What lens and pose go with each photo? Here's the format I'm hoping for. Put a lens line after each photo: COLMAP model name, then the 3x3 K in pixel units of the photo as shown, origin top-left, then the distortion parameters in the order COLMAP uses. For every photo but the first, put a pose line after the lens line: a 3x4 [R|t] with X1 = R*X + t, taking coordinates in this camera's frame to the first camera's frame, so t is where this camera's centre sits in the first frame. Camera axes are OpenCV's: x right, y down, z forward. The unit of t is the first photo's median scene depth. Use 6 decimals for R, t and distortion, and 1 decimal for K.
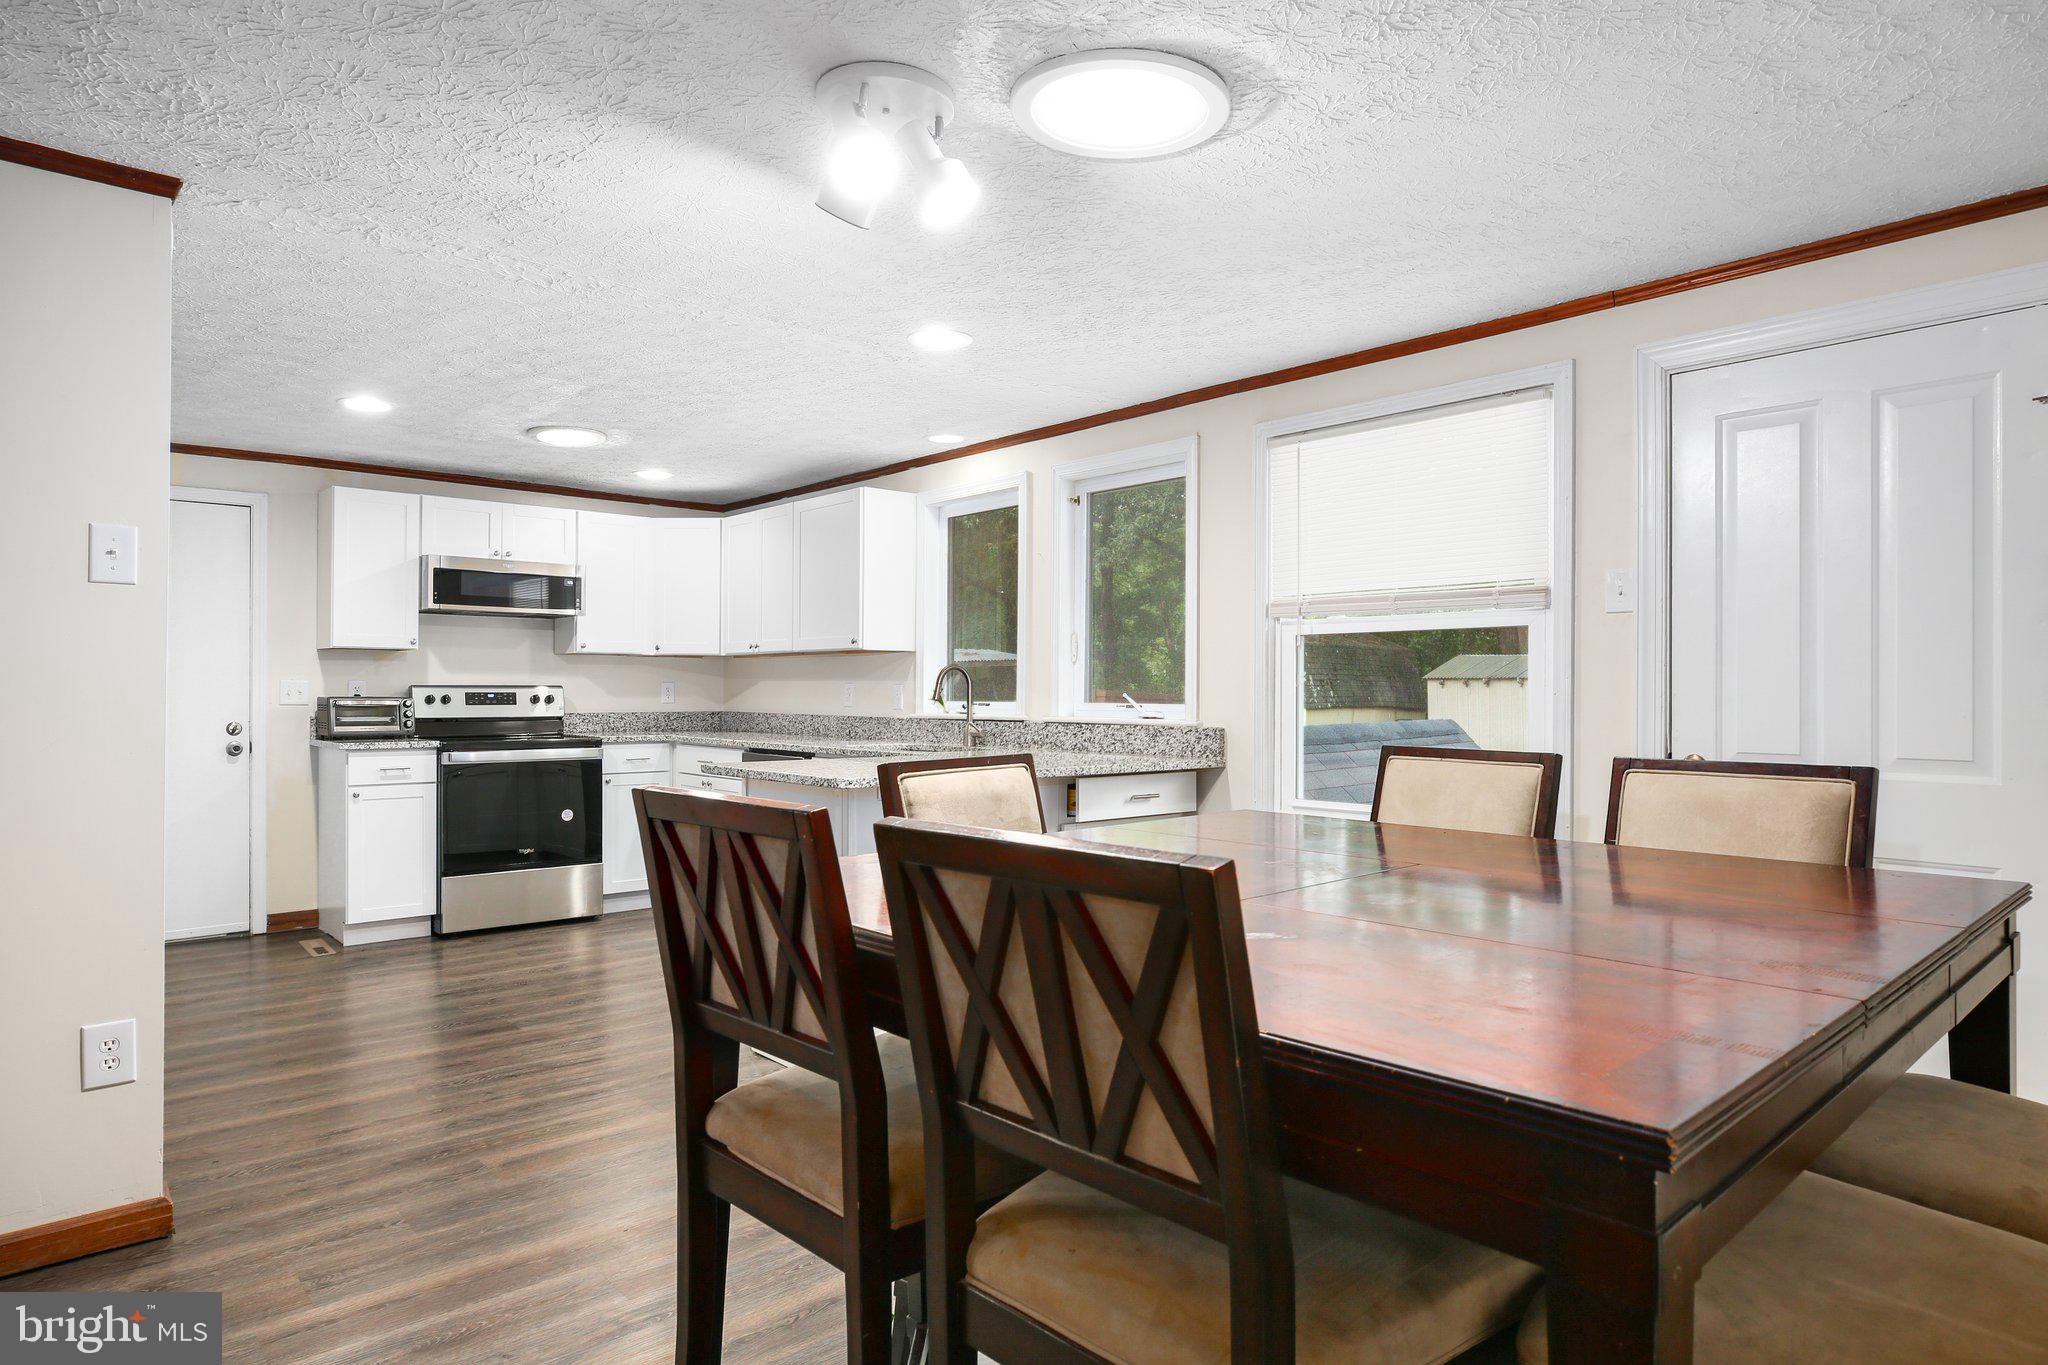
lens RADIAL K [[1235.9, 0, 1039.6], [0, 1235.9, 684.5], [0, 0, 1]] dist [0.013347, -0.000967]
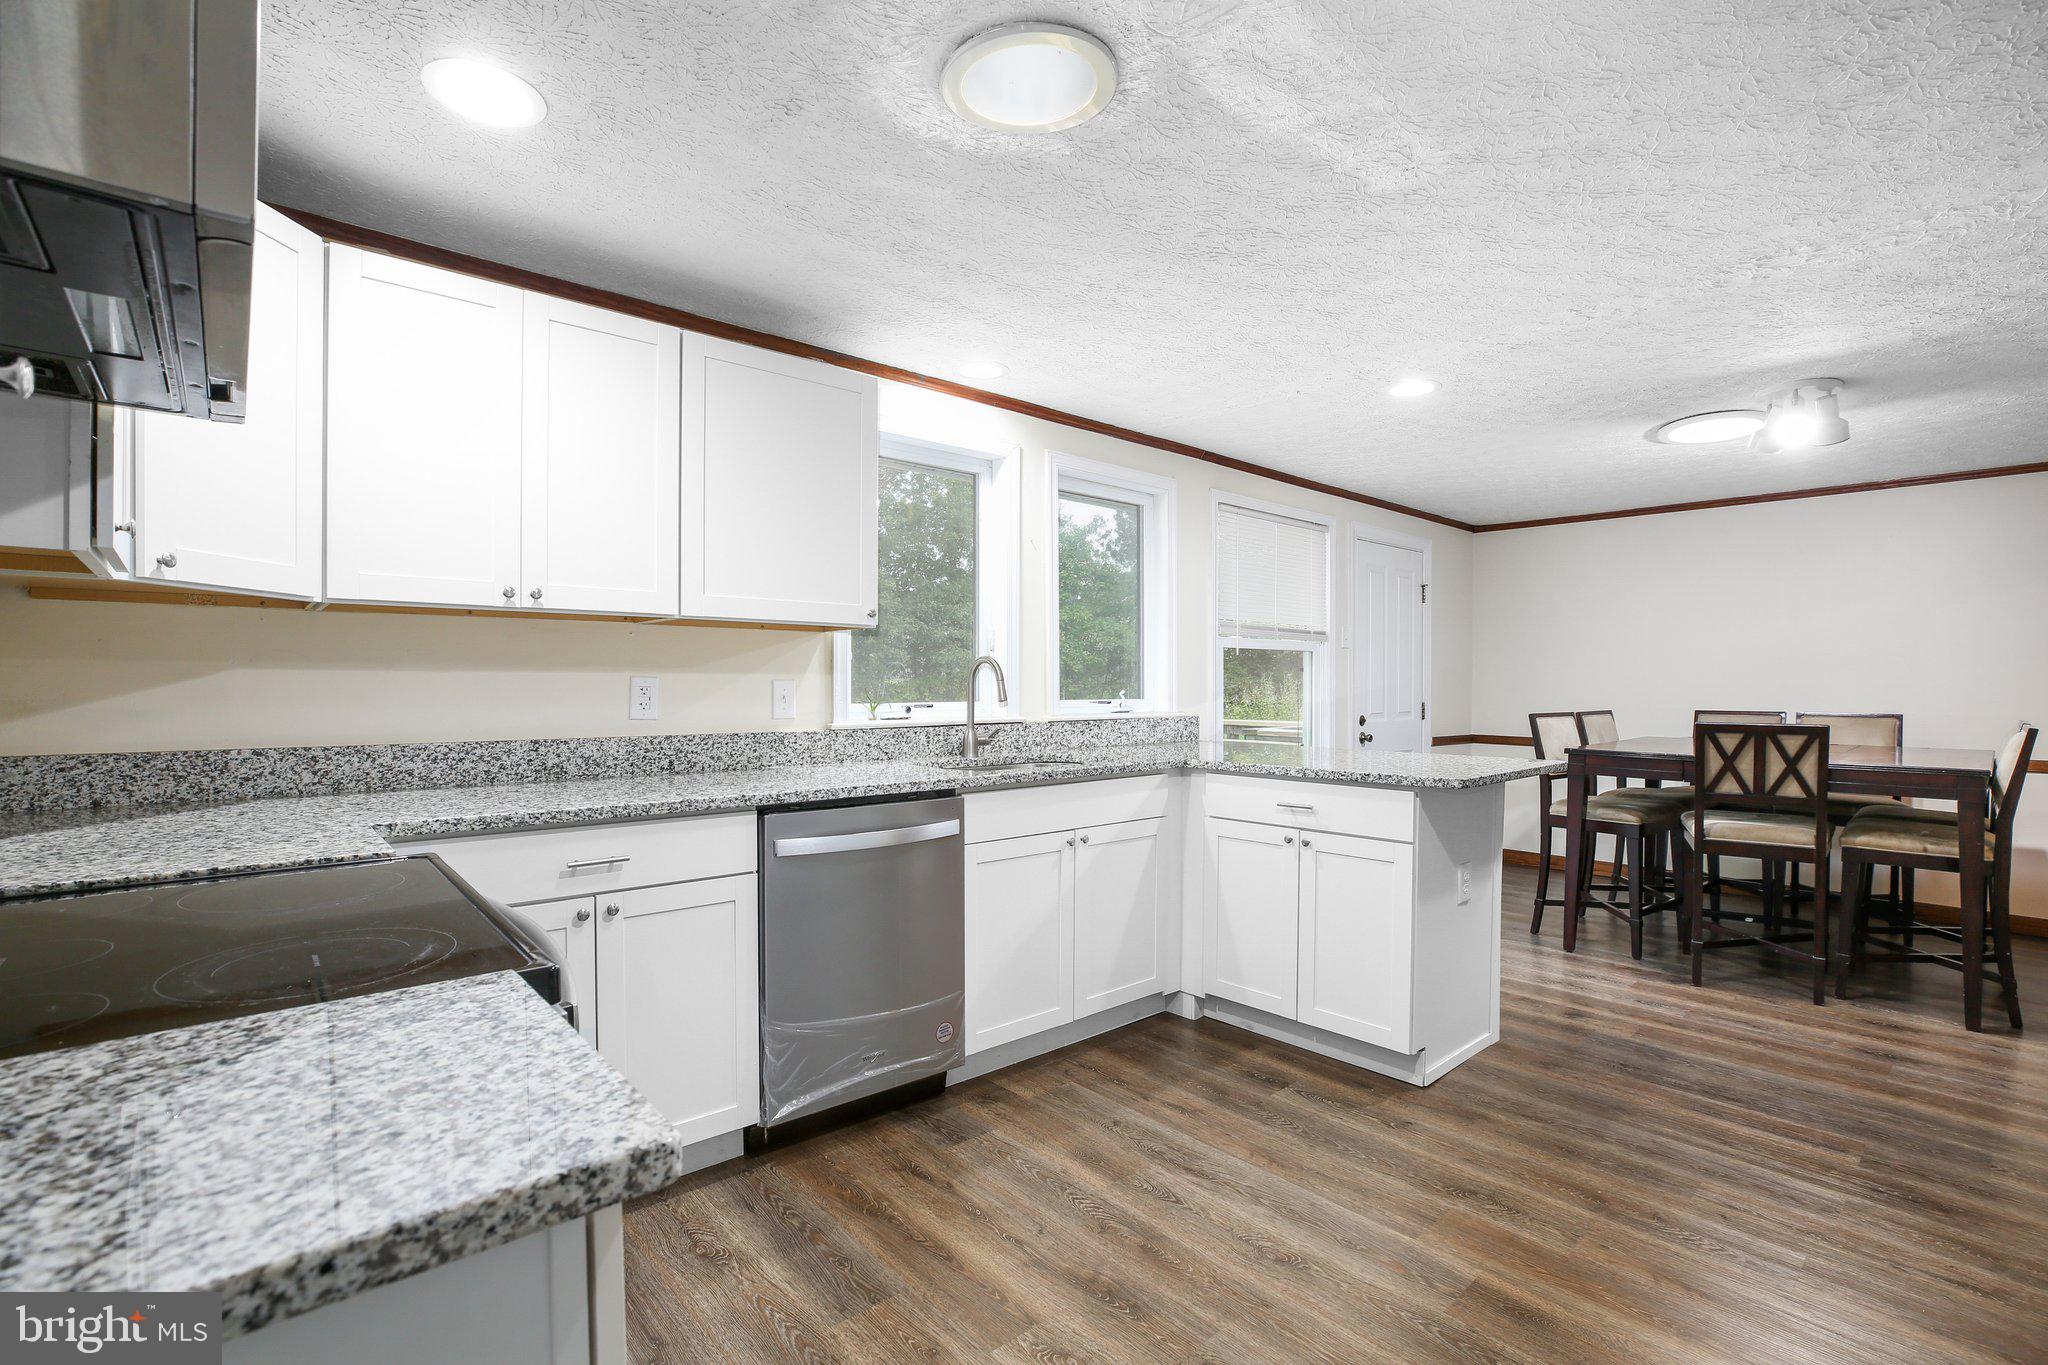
lens RADIAL K [[928.6, 0, 1041.2], [0, 928.6, 684.7], [0, 0, 1]] dist [-0.011776, 0.007366]
pose [[0.005485, 0.006225, 0.999966, -0.521044], [0.002699, 0.999977, -0.006240, 0.004835], [-0.999981, 0.002733, 0.005468, 0.736849]]
